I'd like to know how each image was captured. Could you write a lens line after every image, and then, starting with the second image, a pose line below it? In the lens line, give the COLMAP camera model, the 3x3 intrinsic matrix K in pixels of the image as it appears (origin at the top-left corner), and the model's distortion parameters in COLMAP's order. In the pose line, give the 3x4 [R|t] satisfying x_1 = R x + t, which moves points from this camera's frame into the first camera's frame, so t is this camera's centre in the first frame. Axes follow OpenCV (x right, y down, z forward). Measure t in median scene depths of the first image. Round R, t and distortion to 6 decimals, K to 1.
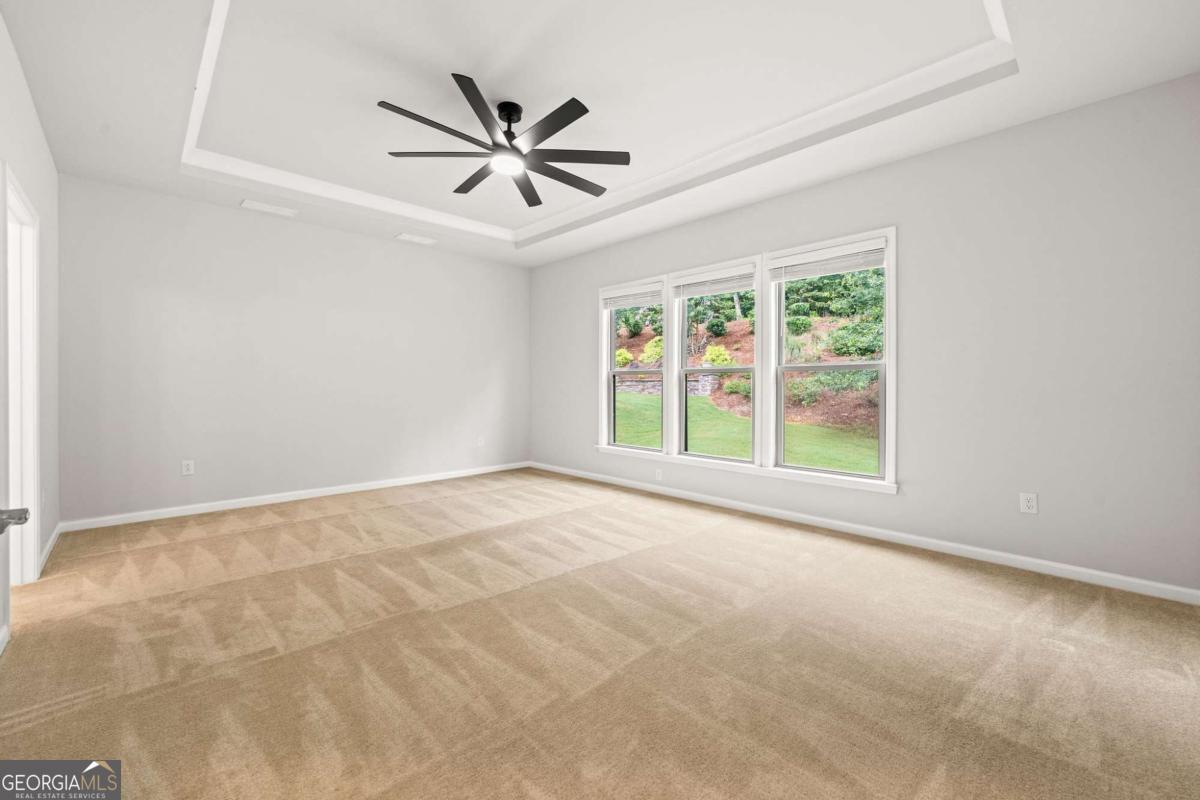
lens RADIAL K [[491.1, 0, 596.0], [0, 491.1, 395.3], [0, 0, 1]] dist [-0.003381, -0.001025]
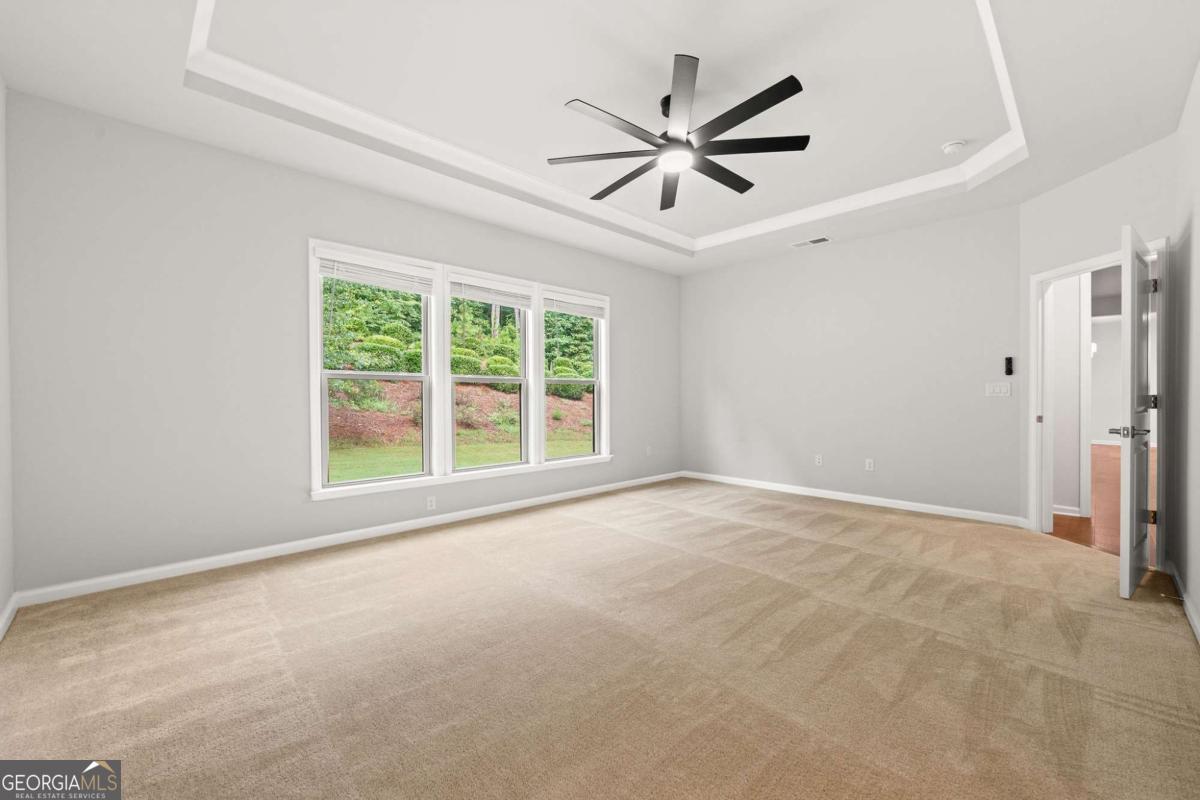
lens RADIAL K [[491.1, 0, 596.0], [0, 491.1, 399.6], [0, 0, 1]] dist [-0.003381, -0.001025]
pose [[-0.019706, -0.011284, 0.999742, -0.754914], [0.019576, 0.999740, 0.011670, -0.016797], [-0.999614, 0.019801, -0.019480, 0.797132]]
